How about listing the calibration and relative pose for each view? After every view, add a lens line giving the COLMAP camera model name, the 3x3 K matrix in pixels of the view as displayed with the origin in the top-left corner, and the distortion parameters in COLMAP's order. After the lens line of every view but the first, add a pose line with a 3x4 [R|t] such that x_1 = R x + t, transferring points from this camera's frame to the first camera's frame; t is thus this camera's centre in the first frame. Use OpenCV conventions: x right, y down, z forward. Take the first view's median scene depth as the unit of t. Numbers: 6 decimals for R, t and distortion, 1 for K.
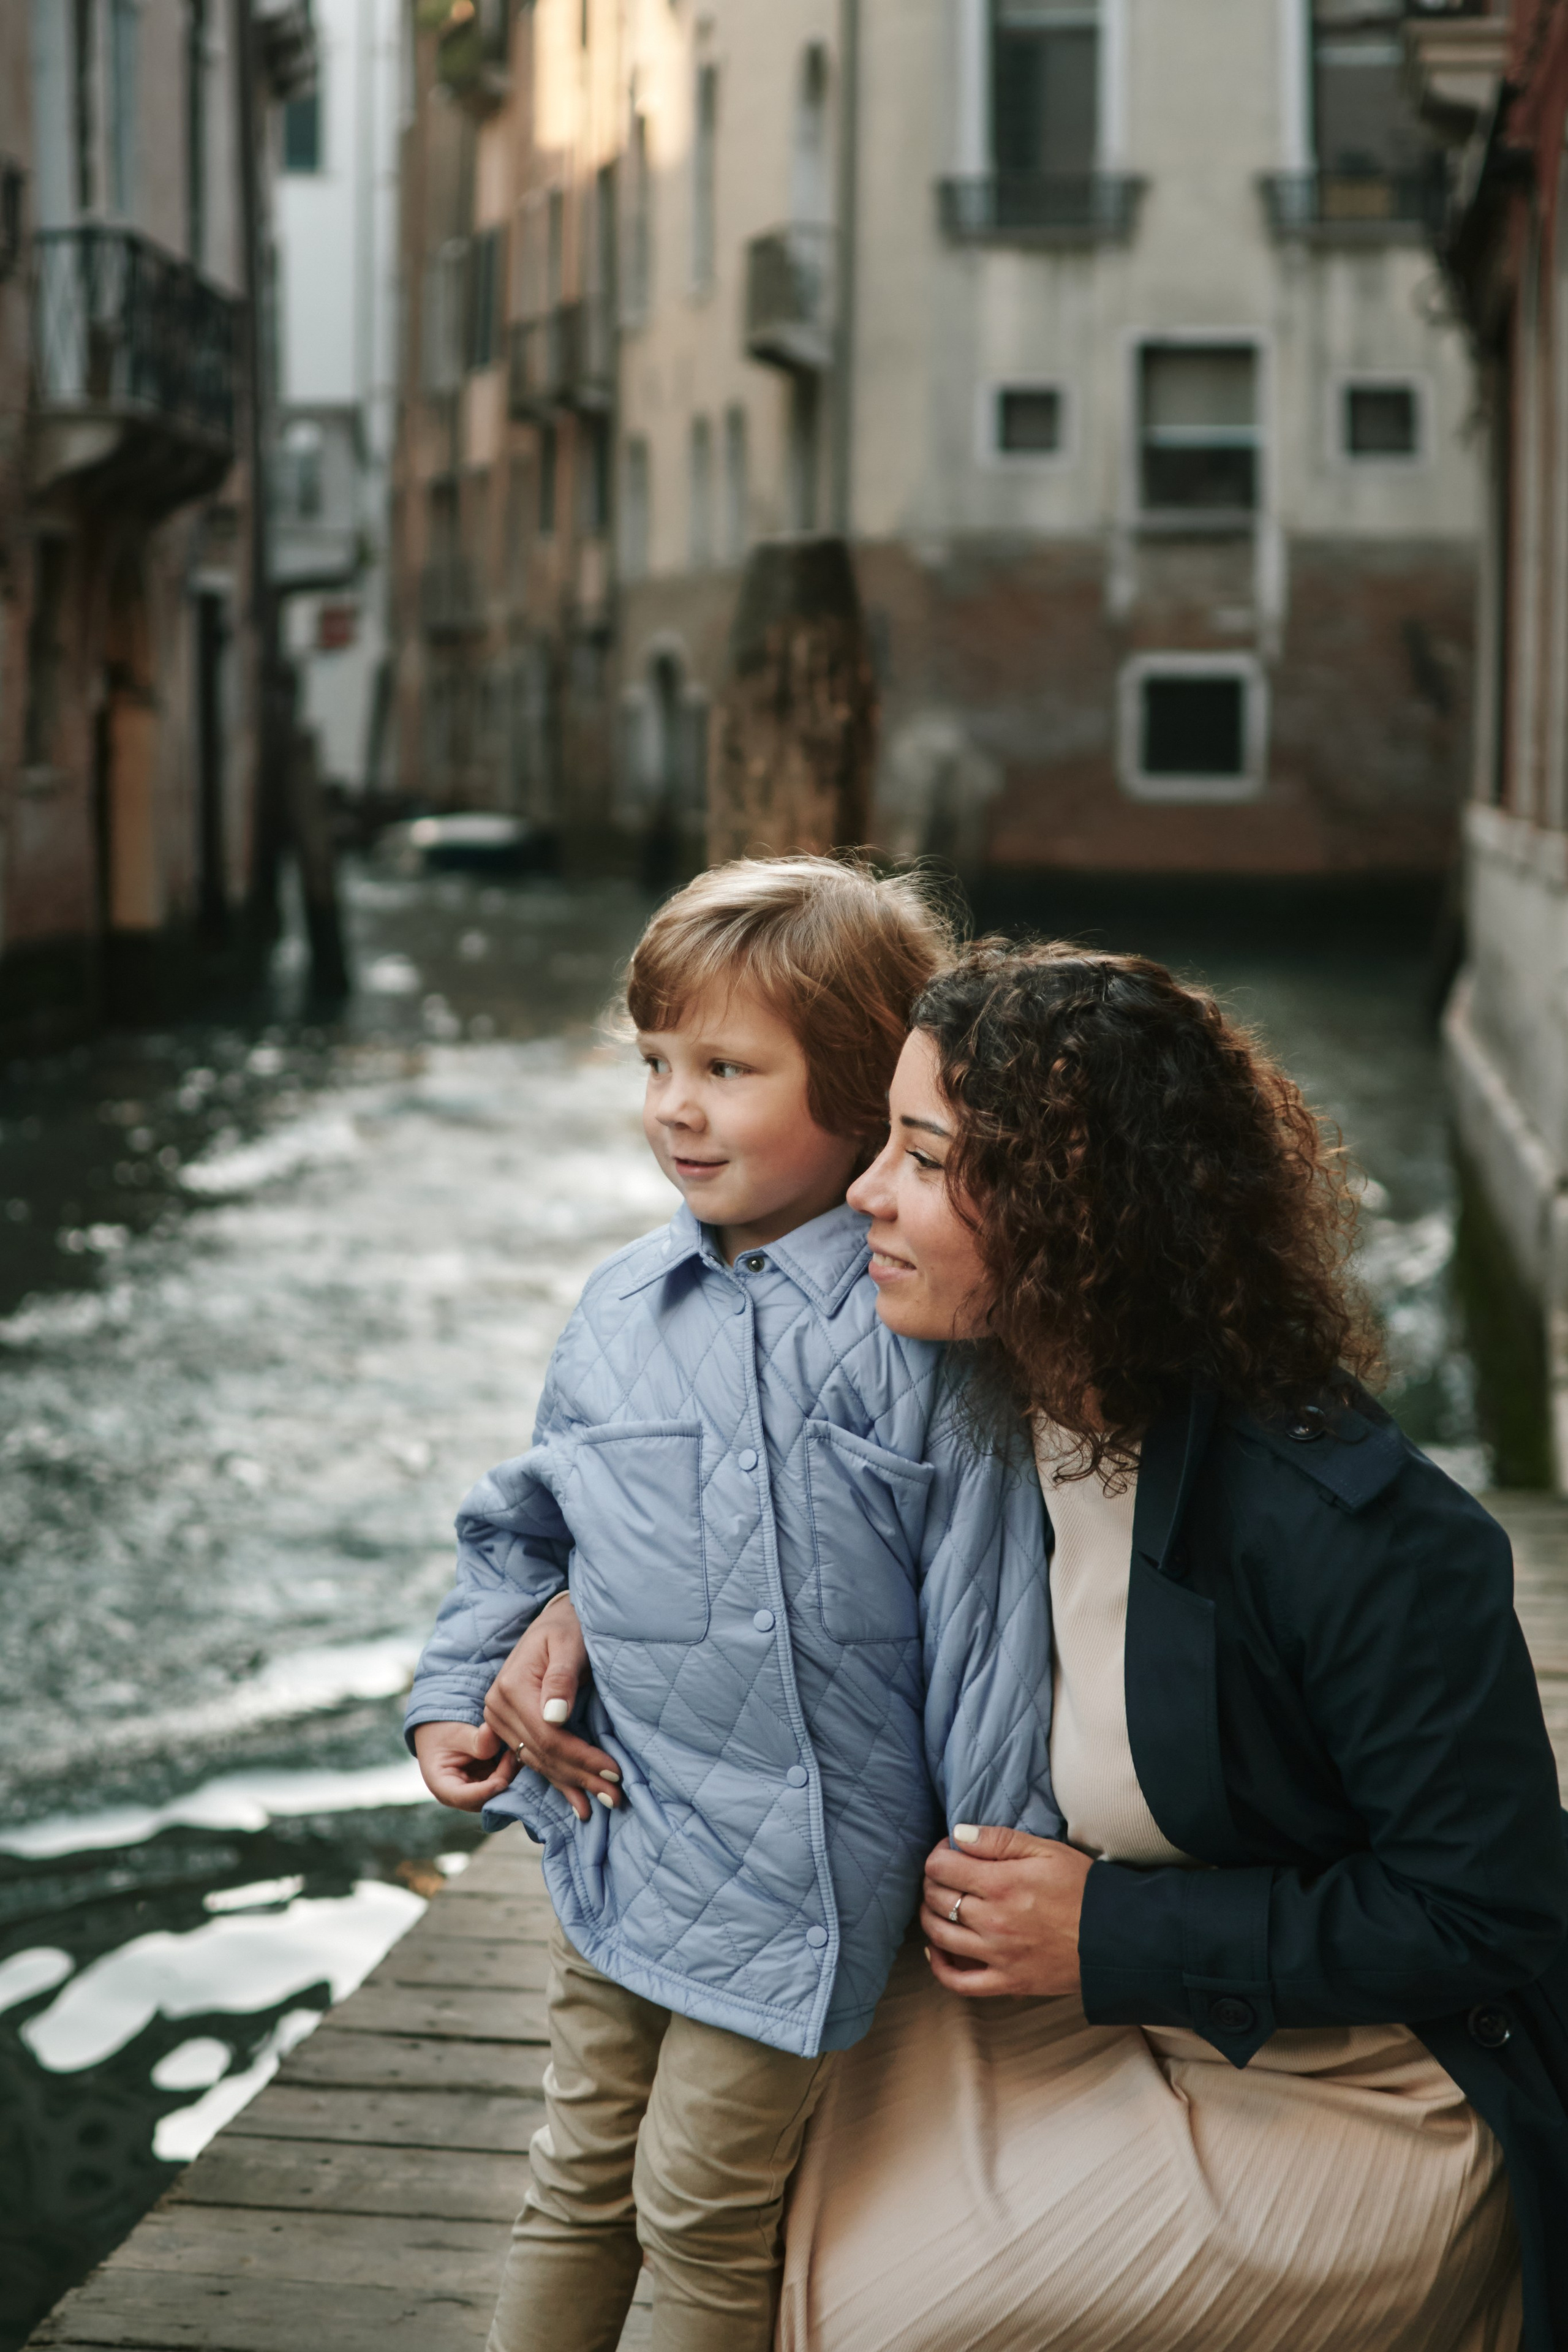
lens RADIAL K [[3427.8, 0, 784.0], [0, 3427.8, 1176.0], [0, 0, 1]] dist [-0.155126, -0.115562]
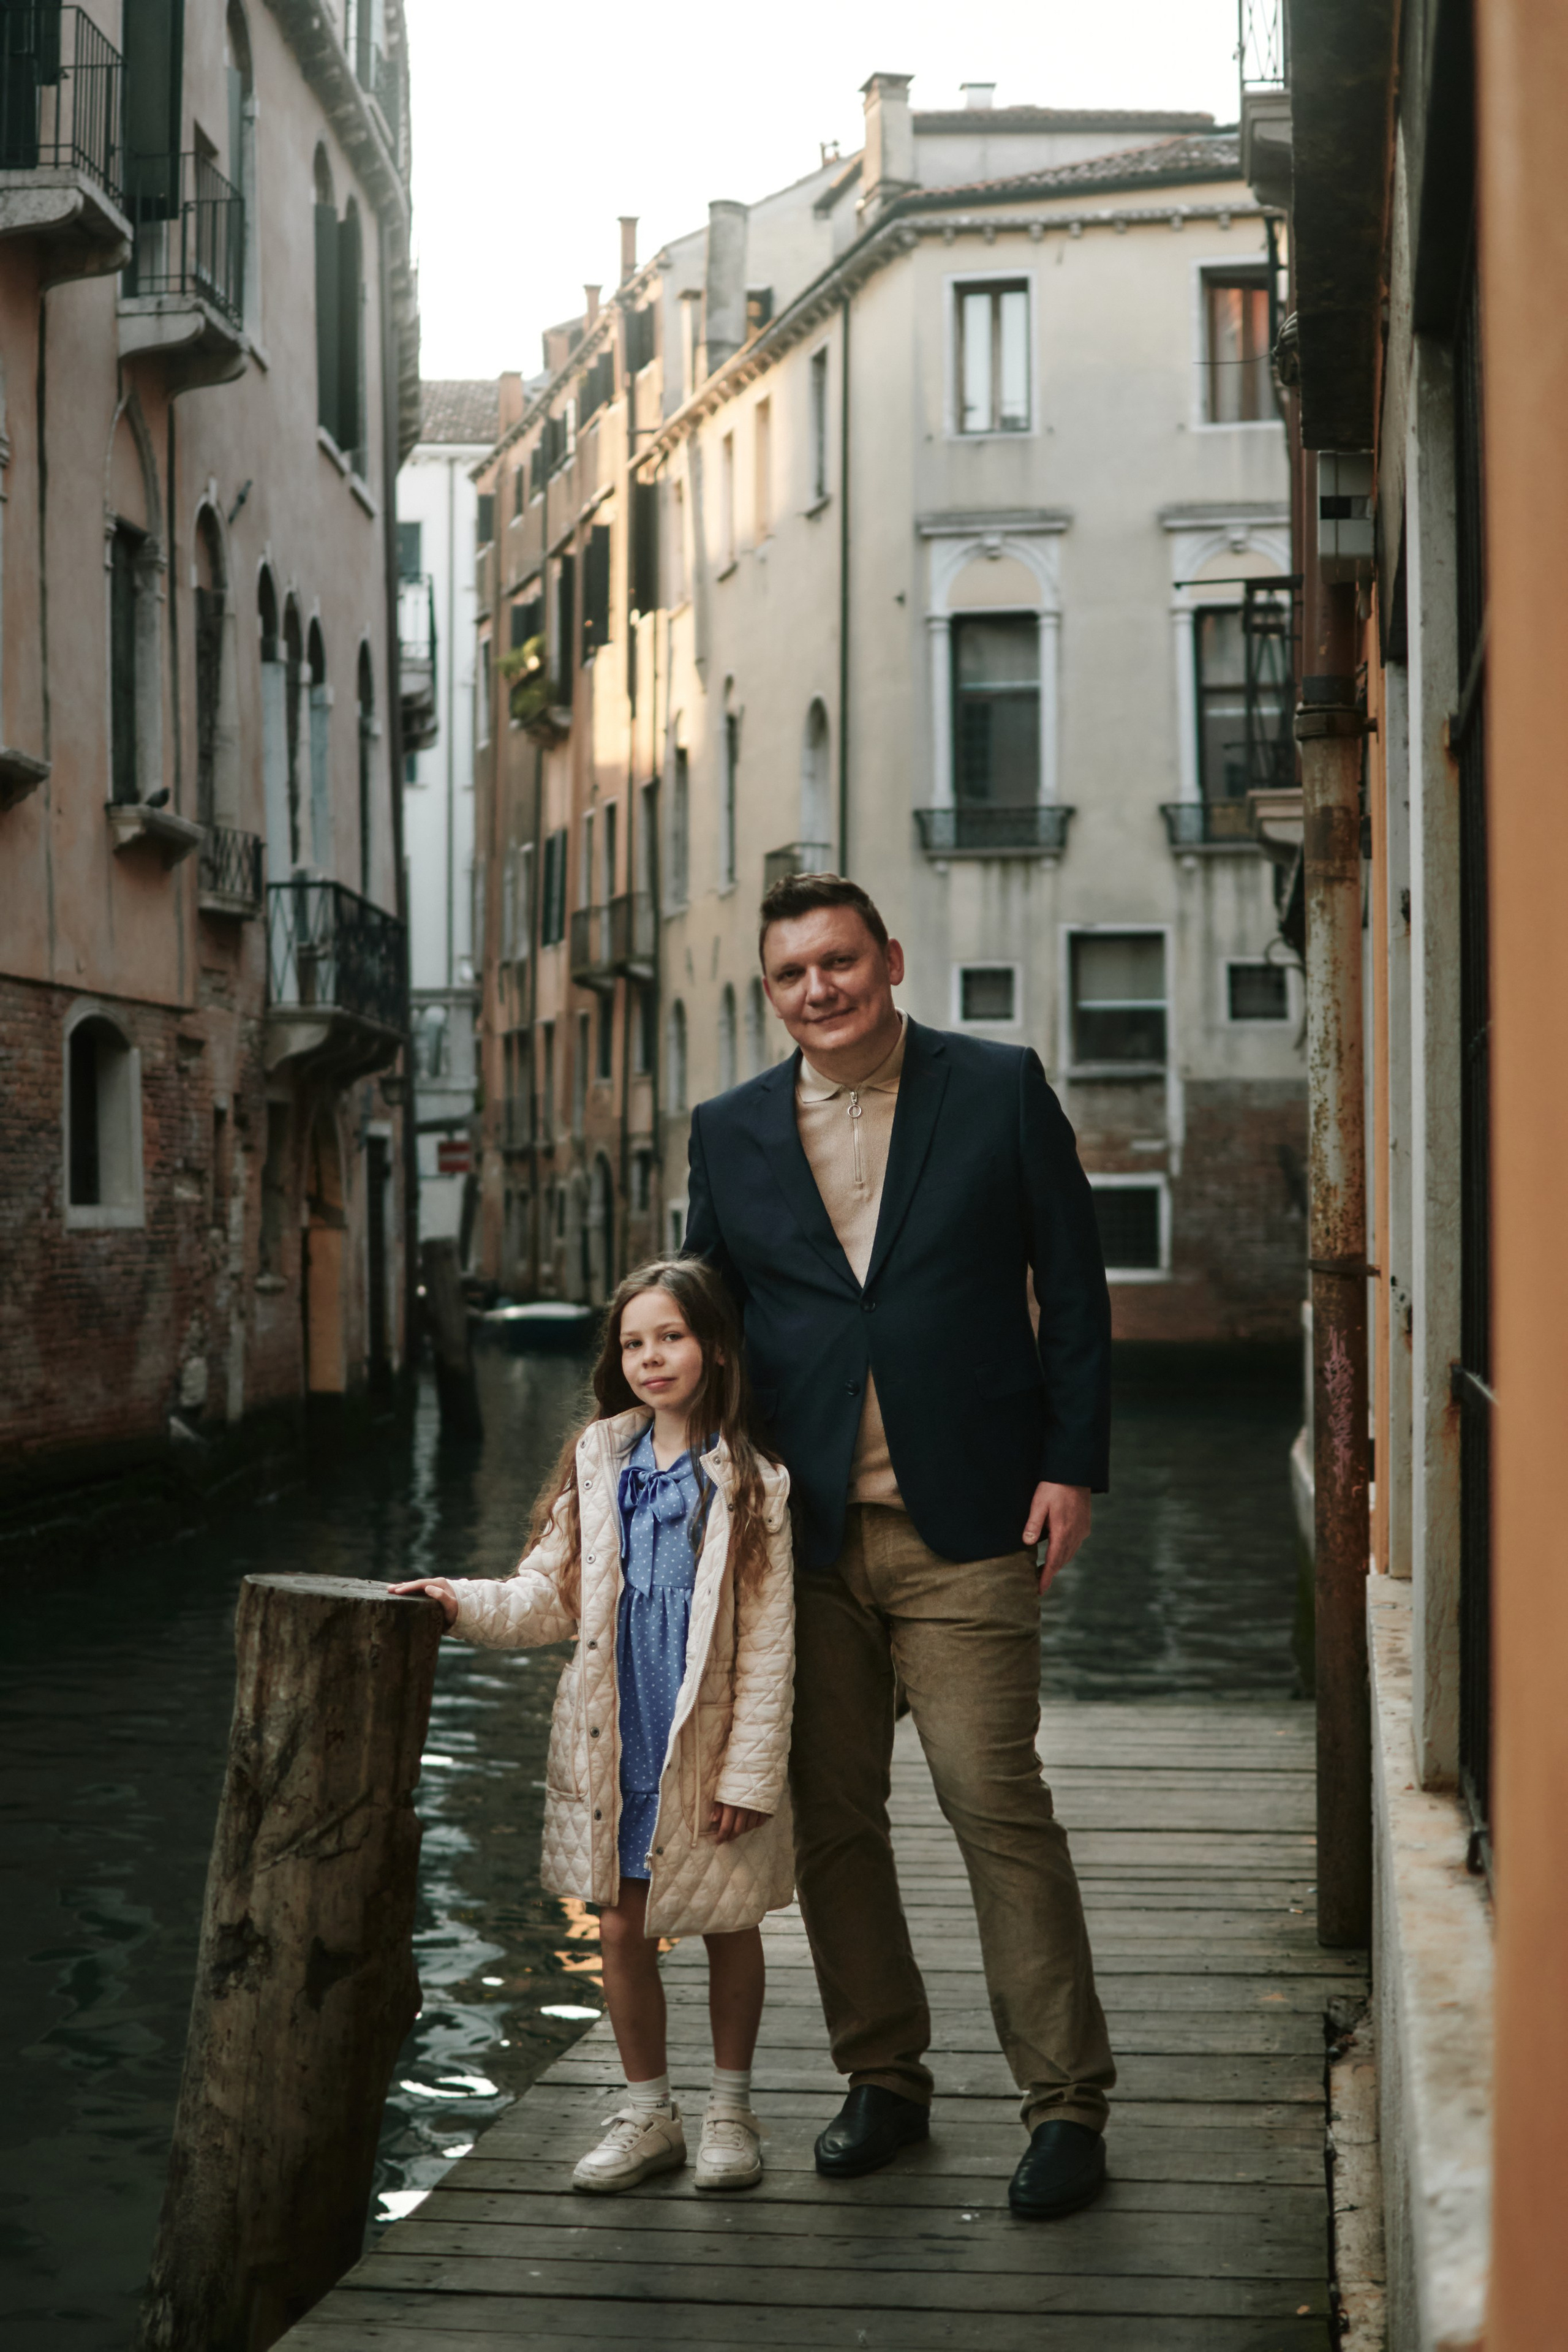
lens RADIAL K [[3427.8, 0, 784.0], [0, 3427.8, 1176.0], [0, 0, 1]] dist [-0.155126, -0.115562]
pose [[0.999816, -0.010251, 0.016231, -0.027897], [0.012308, 0.991142, -0.132231, 0.019135], [-0.014732, 0.132407, 0.991086, -0.289499]]
